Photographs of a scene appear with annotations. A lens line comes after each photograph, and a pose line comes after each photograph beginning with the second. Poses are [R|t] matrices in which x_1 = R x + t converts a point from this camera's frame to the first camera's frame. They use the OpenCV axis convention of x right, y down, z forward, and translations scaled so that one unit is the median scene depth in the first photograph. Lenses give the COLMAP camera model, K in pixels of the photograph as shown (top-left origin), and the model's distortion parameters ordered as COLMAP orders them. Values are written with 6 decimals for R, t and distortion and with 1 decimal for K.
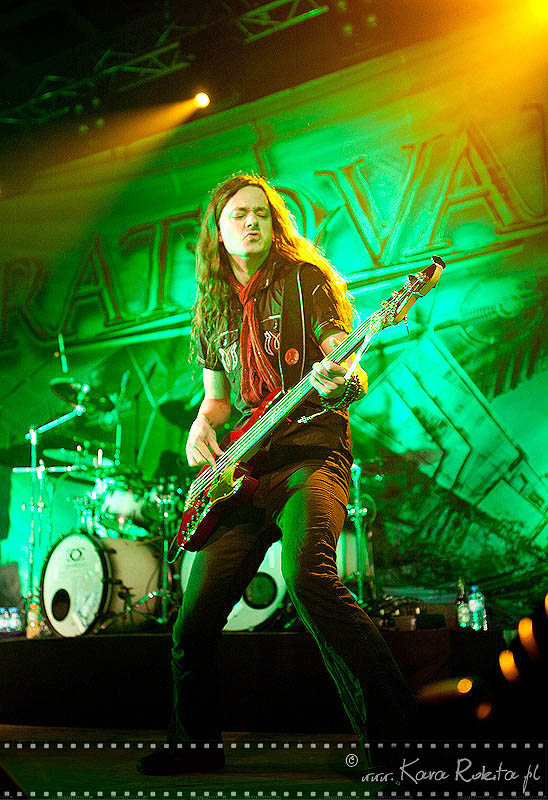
lens RADIAL K [[962.9, 0, 274.0], [0, 962.9, 417.8], [0, 0, 1]] dist [-0.025932, -0.013872]
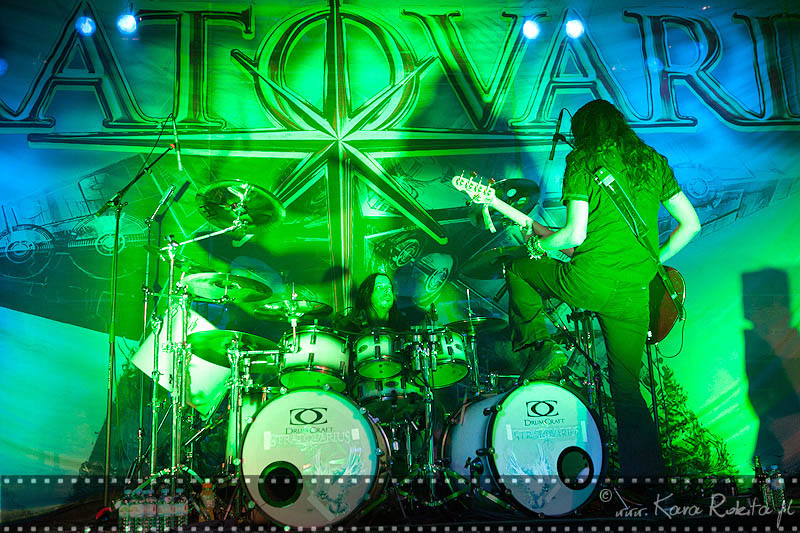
lens RADIAL K [[916.6, 0, 400.0], [0, 916.6, 266.5], [0, 0, 1]] dist [-0.011201, 0.000724]
pose [[0.803882, 0.138357, 0.578473, -0.511274], [-0.111995, 0.990382, -0.081240, 0.067221], [-0.584149, 0.000521, 0.811646, 0.329511]]
